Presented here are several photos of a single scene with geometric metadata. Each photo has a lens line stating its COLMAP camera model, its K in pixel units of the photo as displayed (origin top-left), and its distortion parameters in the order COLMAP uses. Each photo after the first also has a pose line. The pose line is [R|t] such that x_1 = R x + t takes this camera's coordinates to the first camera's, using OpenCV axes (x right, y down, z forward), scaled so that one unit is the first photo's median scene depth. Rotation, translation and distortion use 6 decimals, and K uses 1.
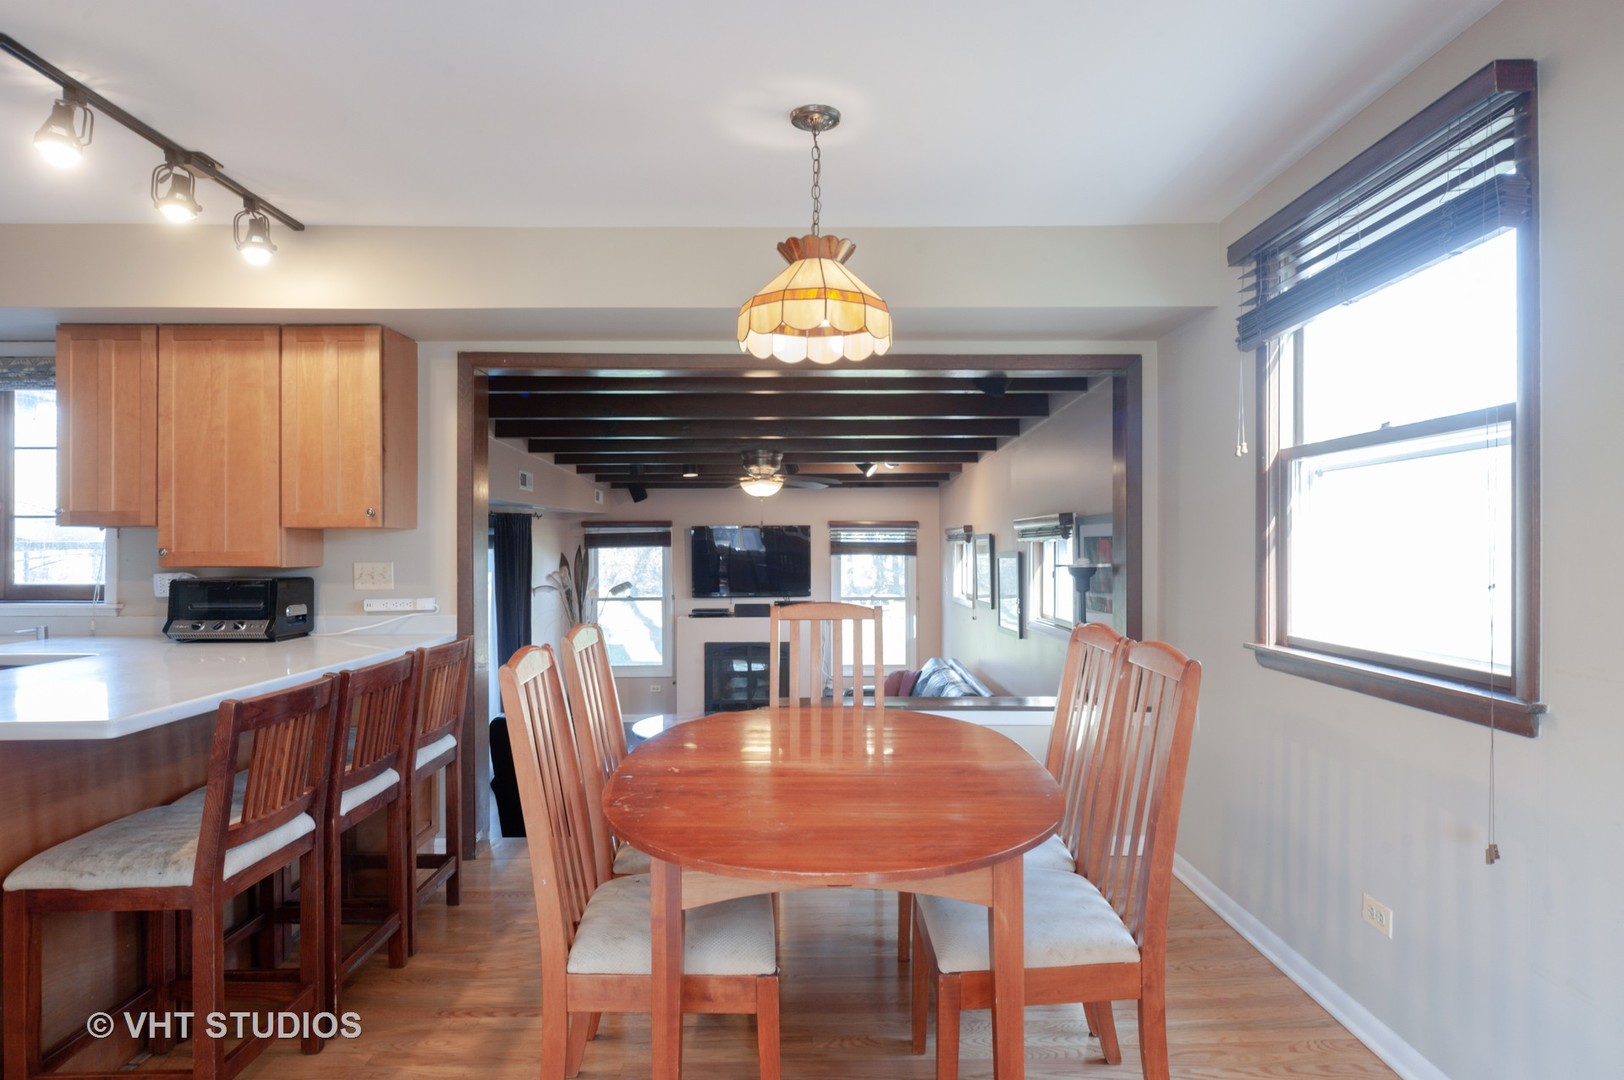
lens RADIAL K [[929.0, 0, 807.7], [0, 929.0, 544.3], [0, 0, 1]] dist [-0.007116, -0.000670]
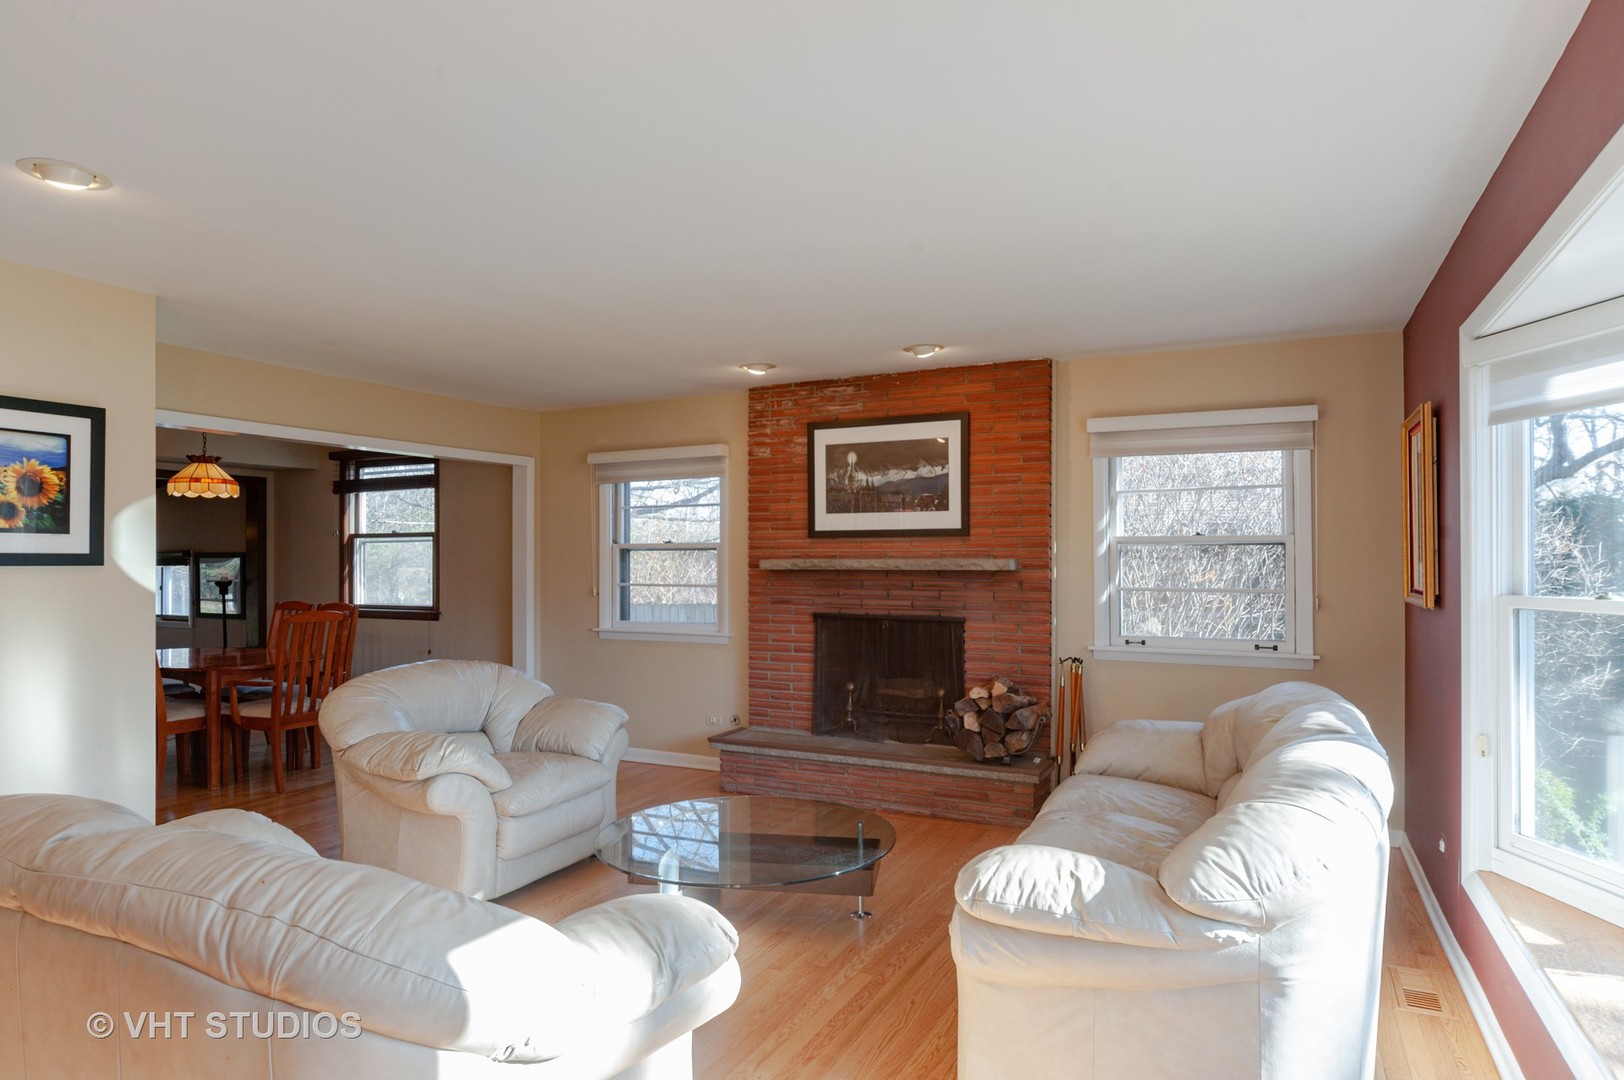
lens RADIAL K [[929.0, 0, 825.2], [0, 929.0, 547.2], [0, 0, 1]] dist [-0.007116, -0.000670]
pose [[0.437591, 0.014520, 0.899057, -1.030576], [-0.000371, 0.999872, -0.015968, -0.019535], [-0.899174, 0.006654, 0.437541, -1.109353]]
